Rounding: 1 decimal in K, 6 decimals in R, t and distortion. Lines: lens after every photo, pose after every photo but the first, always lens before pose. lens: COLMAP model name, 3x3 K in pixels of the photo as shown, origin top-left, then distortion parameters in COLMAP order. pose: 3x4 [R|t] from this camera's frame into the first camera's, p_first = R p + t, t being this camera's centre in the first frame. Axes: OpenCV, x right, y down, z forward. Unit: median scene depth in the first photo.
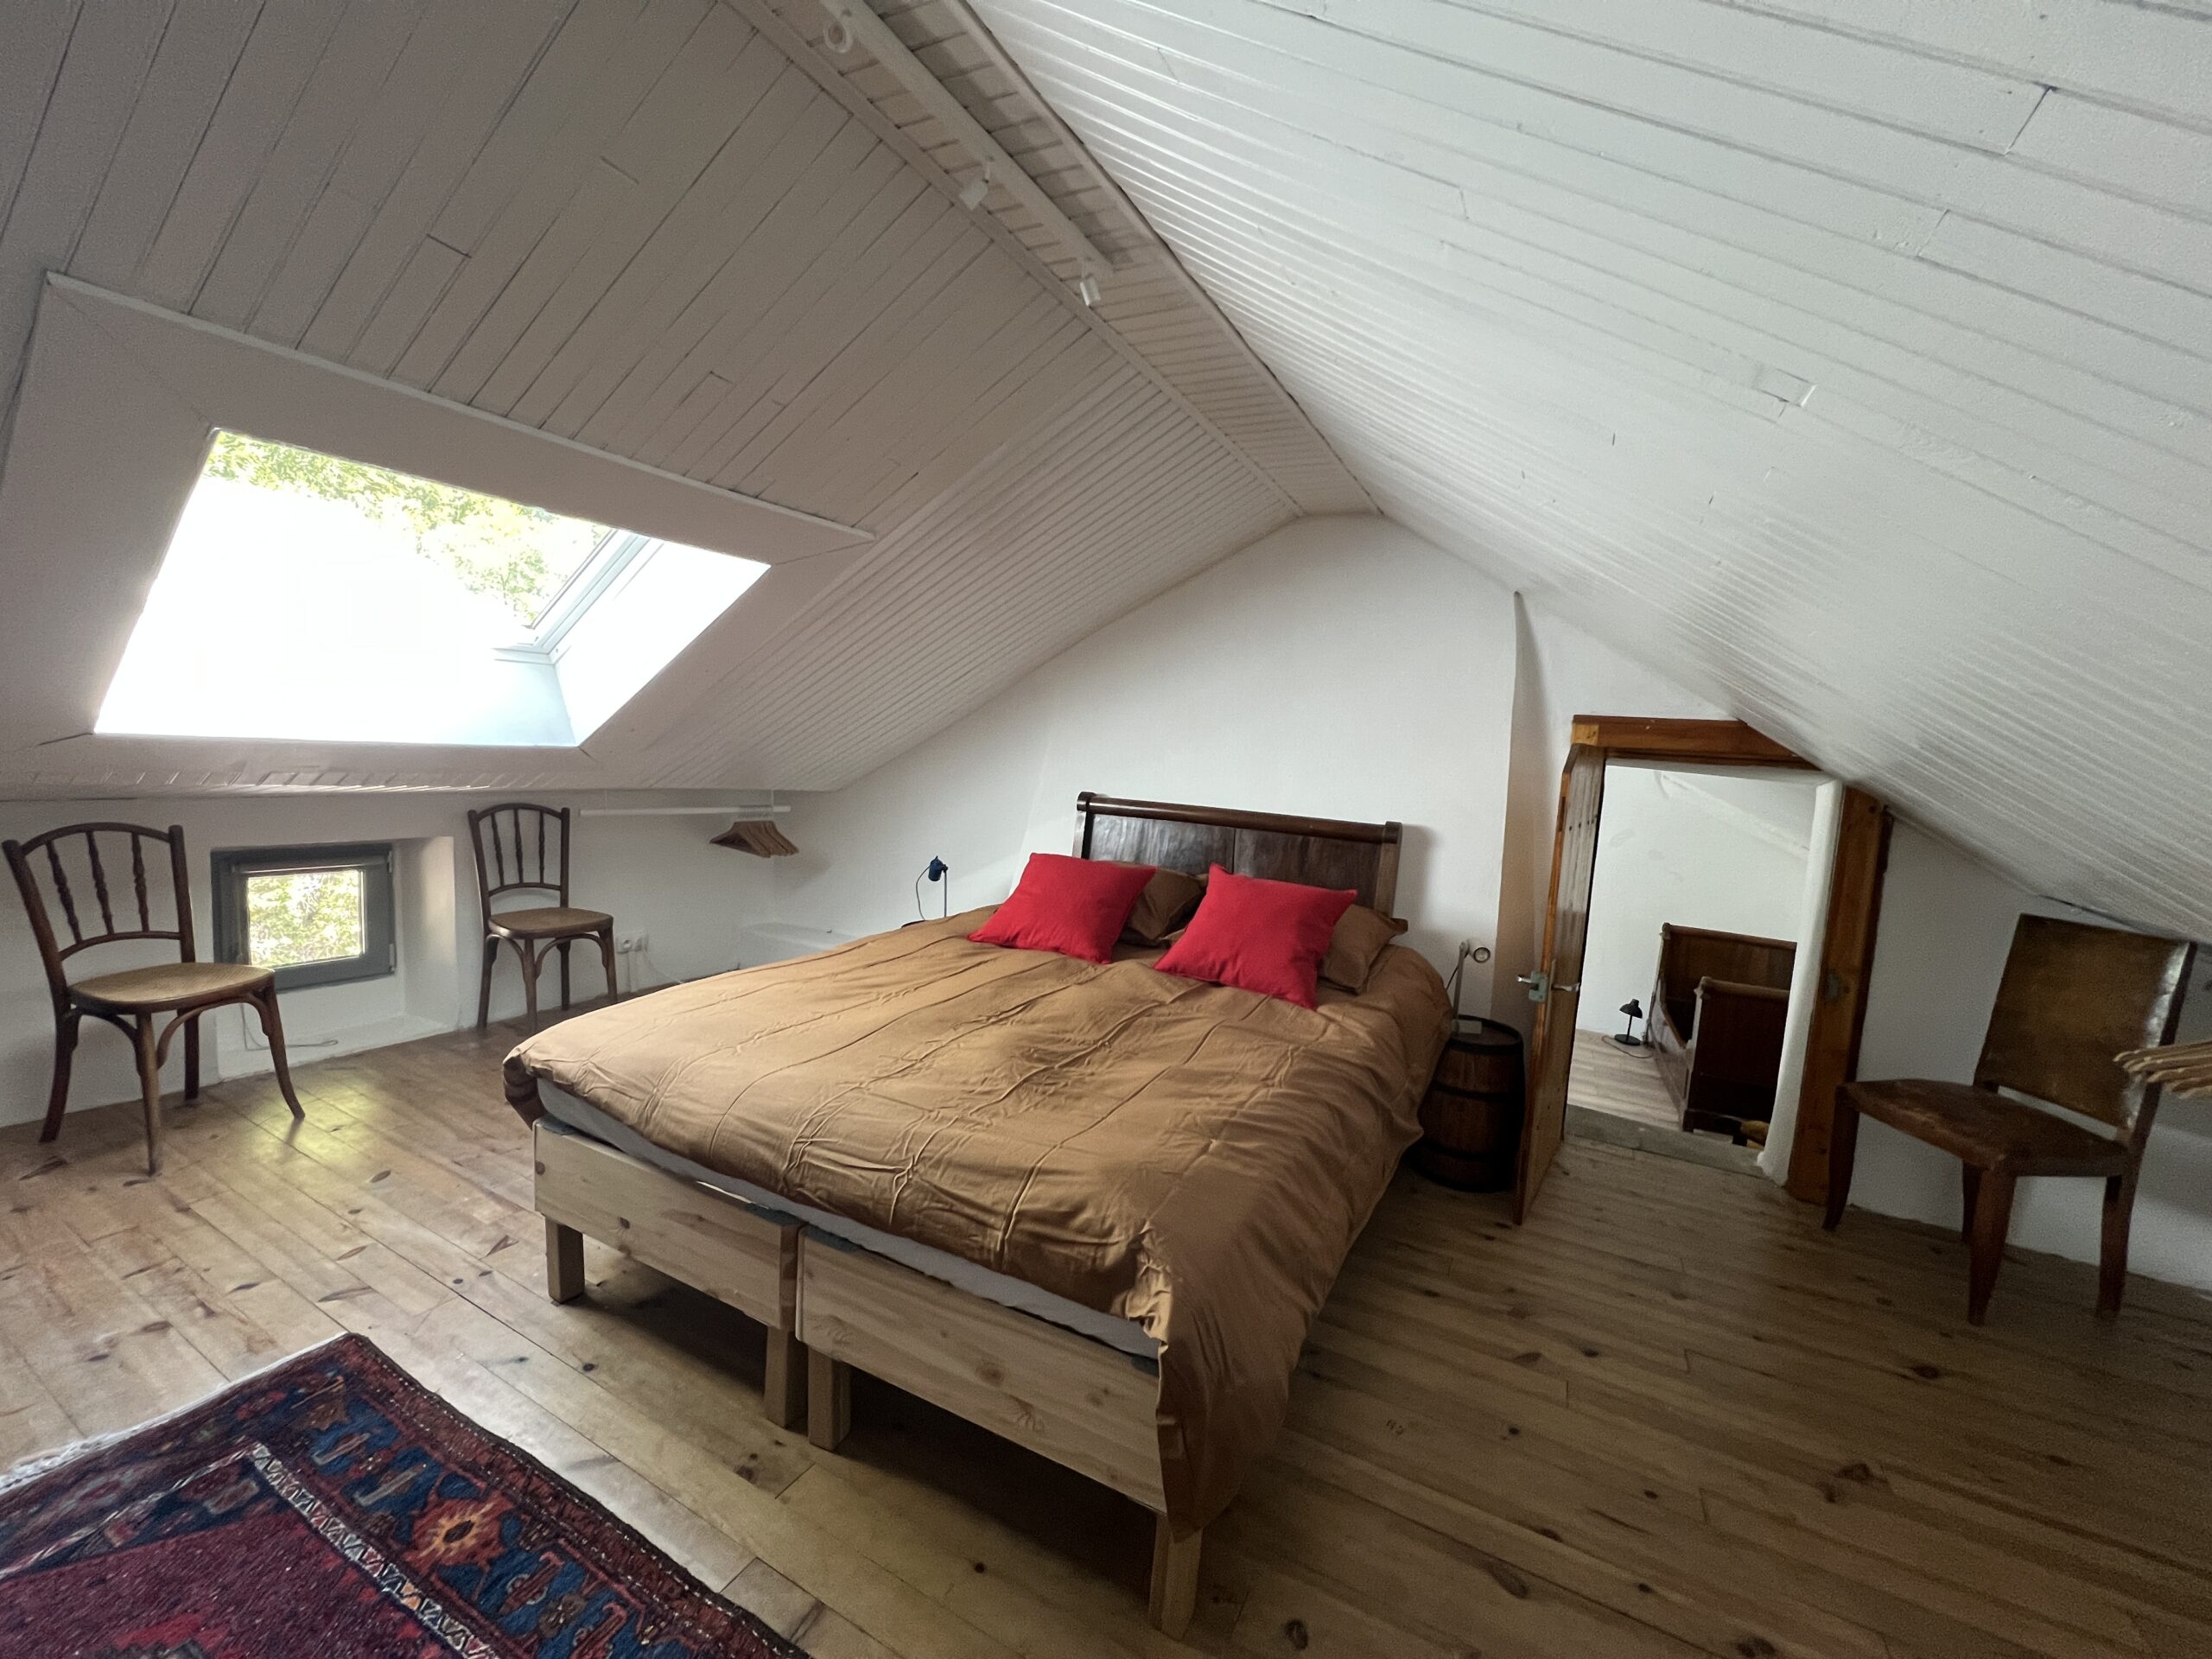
lens RADIAL K [[879.5, 0, 1106.0], [0, 879.5, 829.5], [0, 0, 1]] dist [-0.002710, 0.000194]
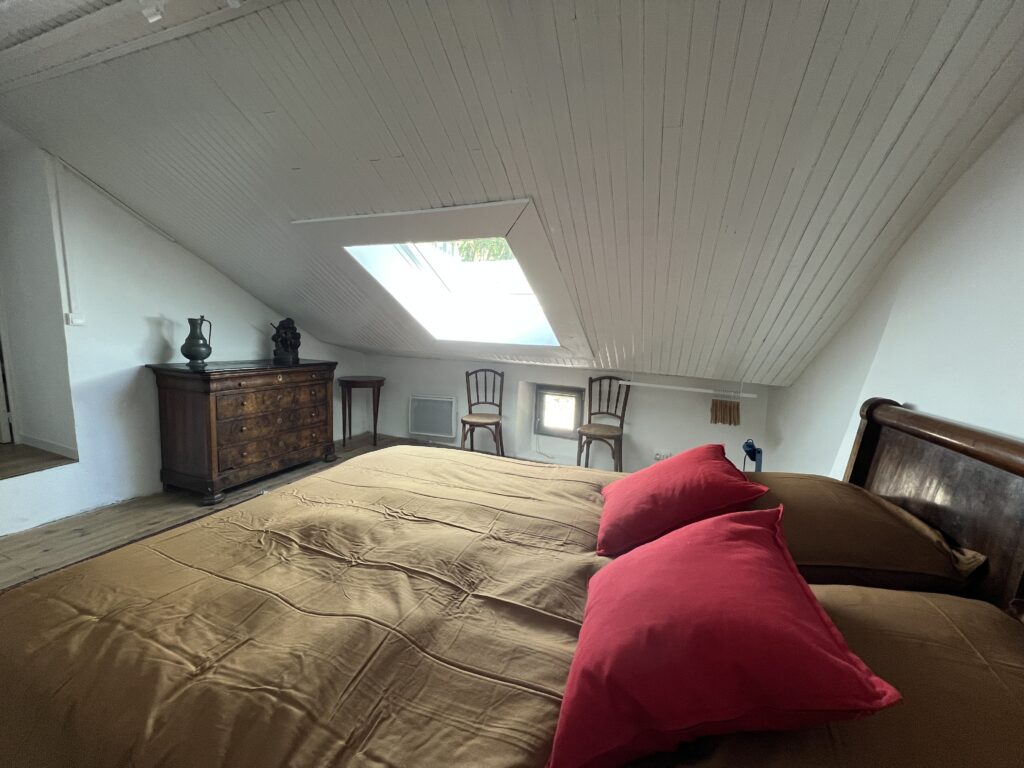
lens RADIAL K [[407.2, 0, 512.0], [0, 407.2, 384.0], [0, 0, 1]] dist [-0.002710, 0.000194]
pose [[0.137533, 0.069985, -0.988022, 0.465548], [-0.131370, 0.989977, 0.051837, -0.046653], [0.981747, 0.122667, 0.145349, 0.913875]]
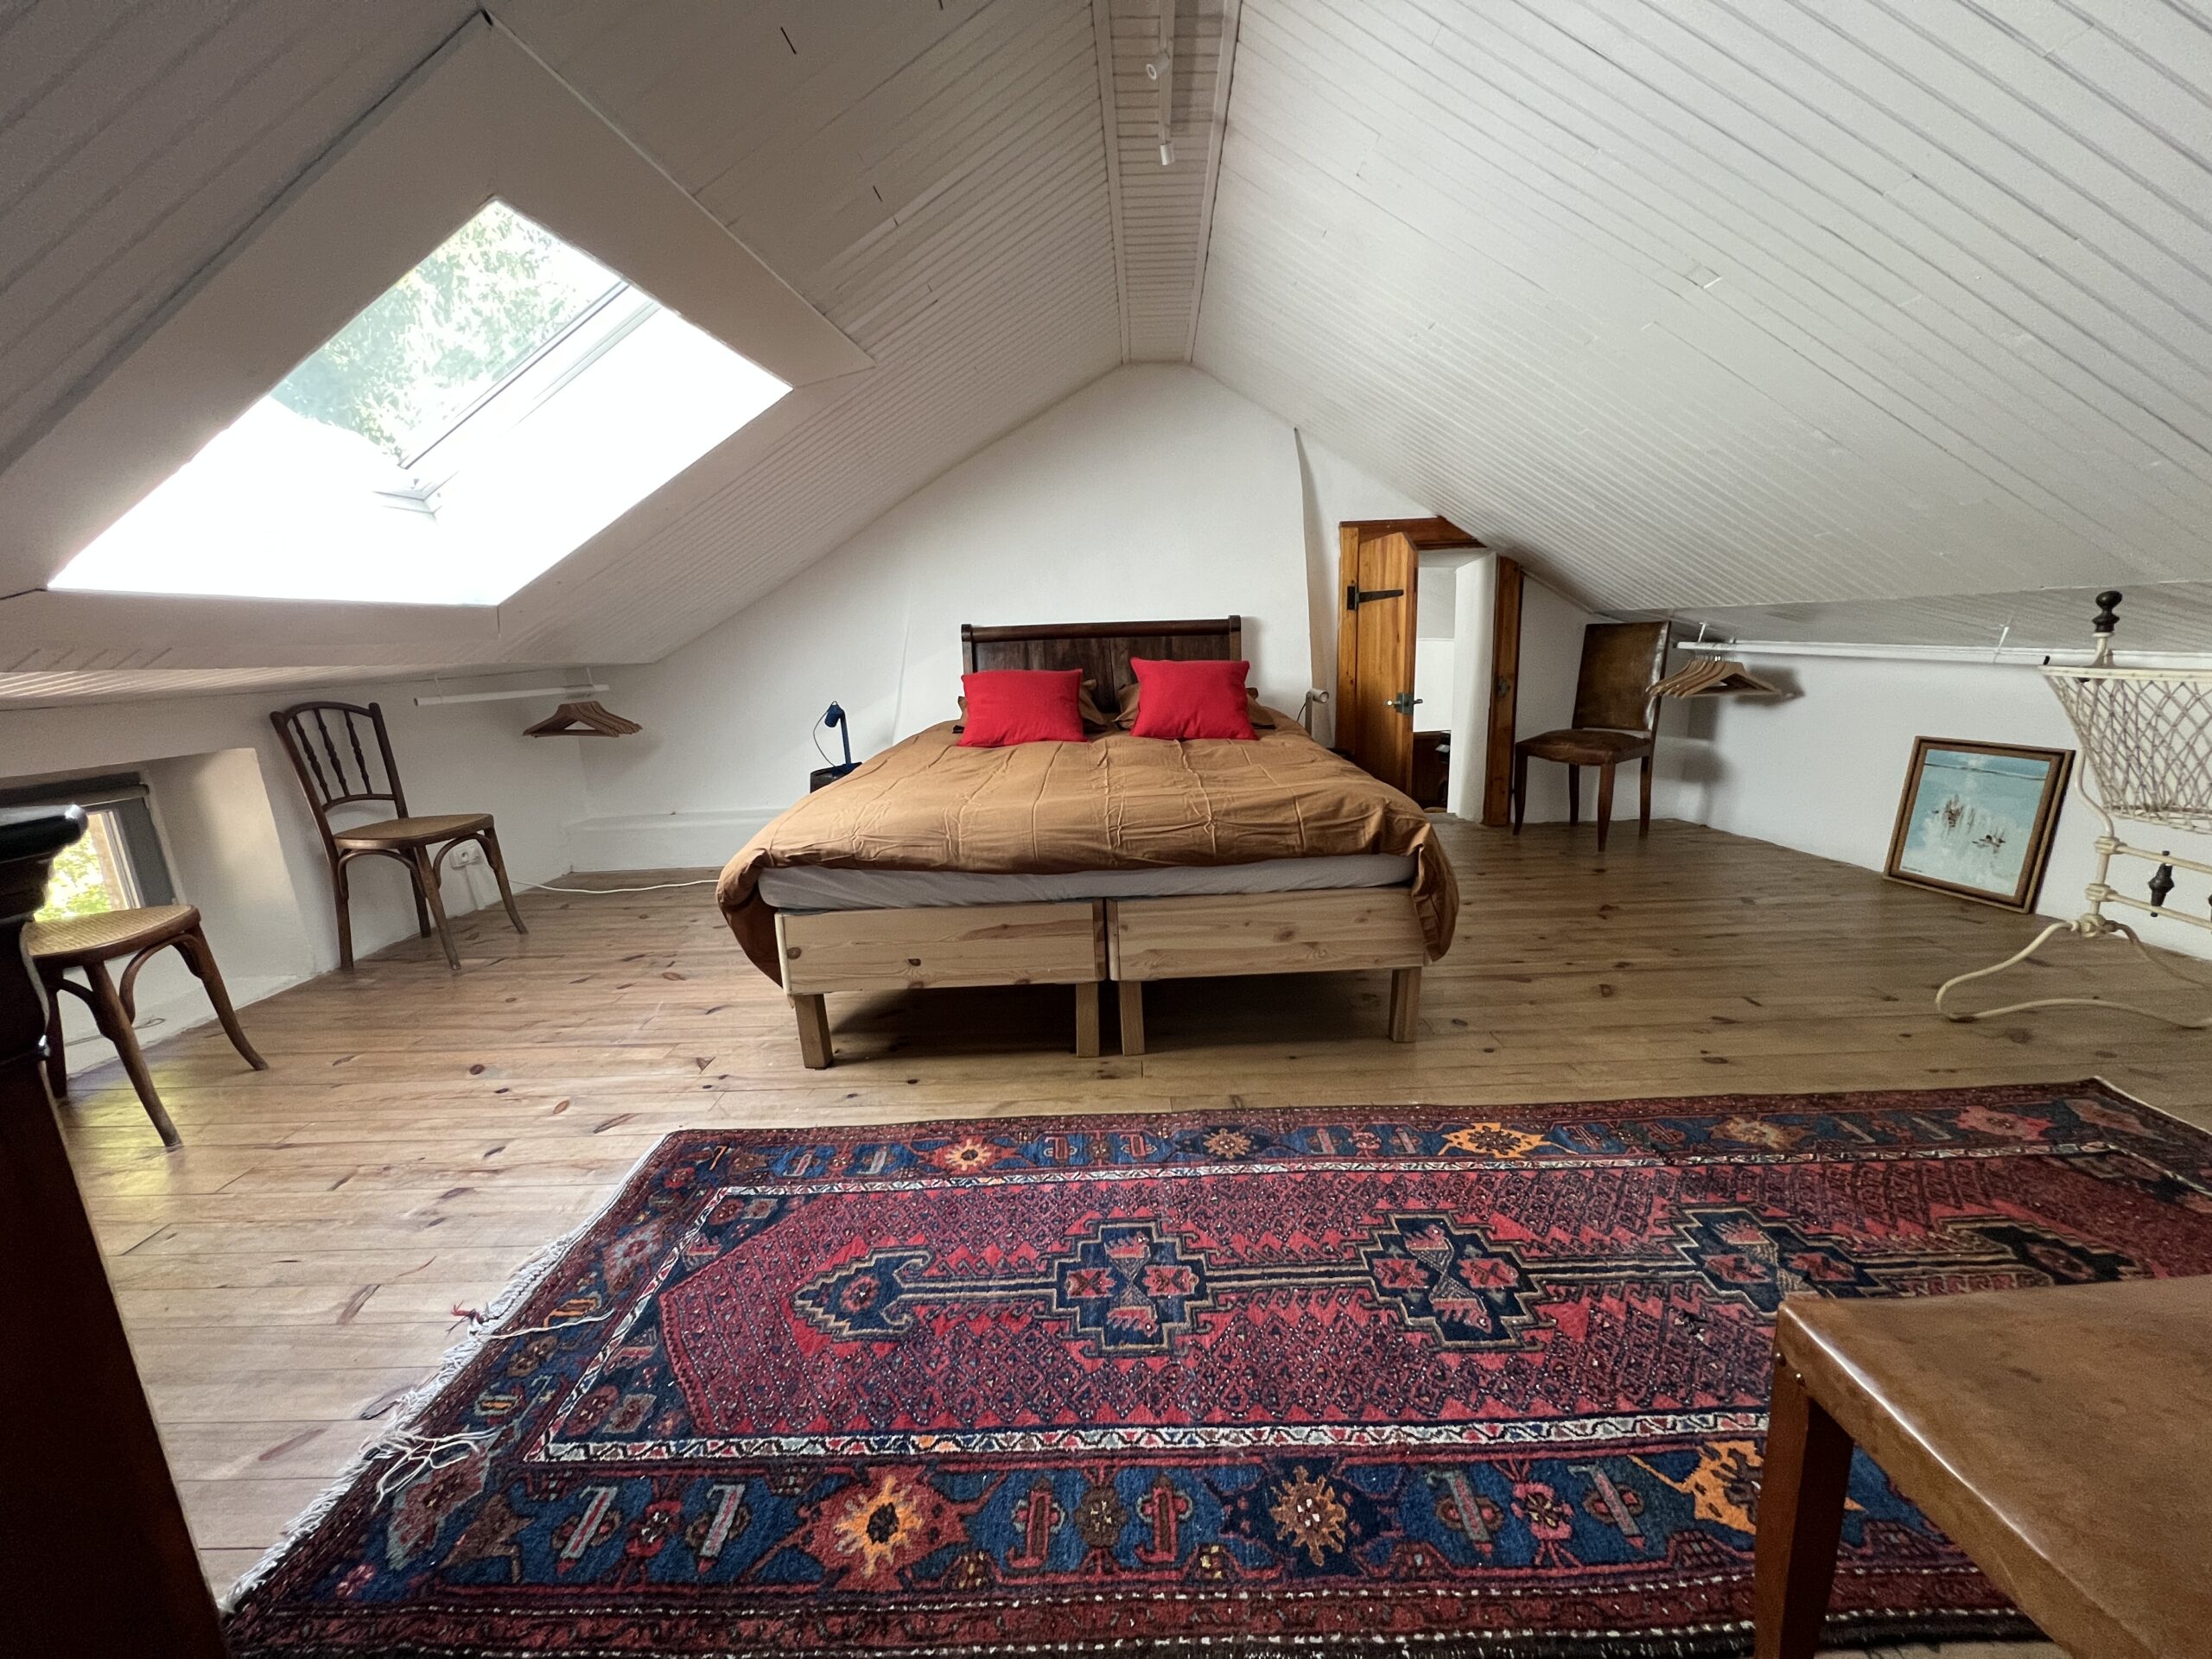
lens RADIAL K [[874.3, 0, 1106.0], [0, 874.3, 829.5], [0, 0, 1]] dist [-0.001851, -0.000167]
pose [[0.882814, -0.194150, 0.427721, -0.584567], [0.138114, 0.977620, 0.158692, 0.090228], [-0.448958, -0.081021, 0.889872, -0.111785]]
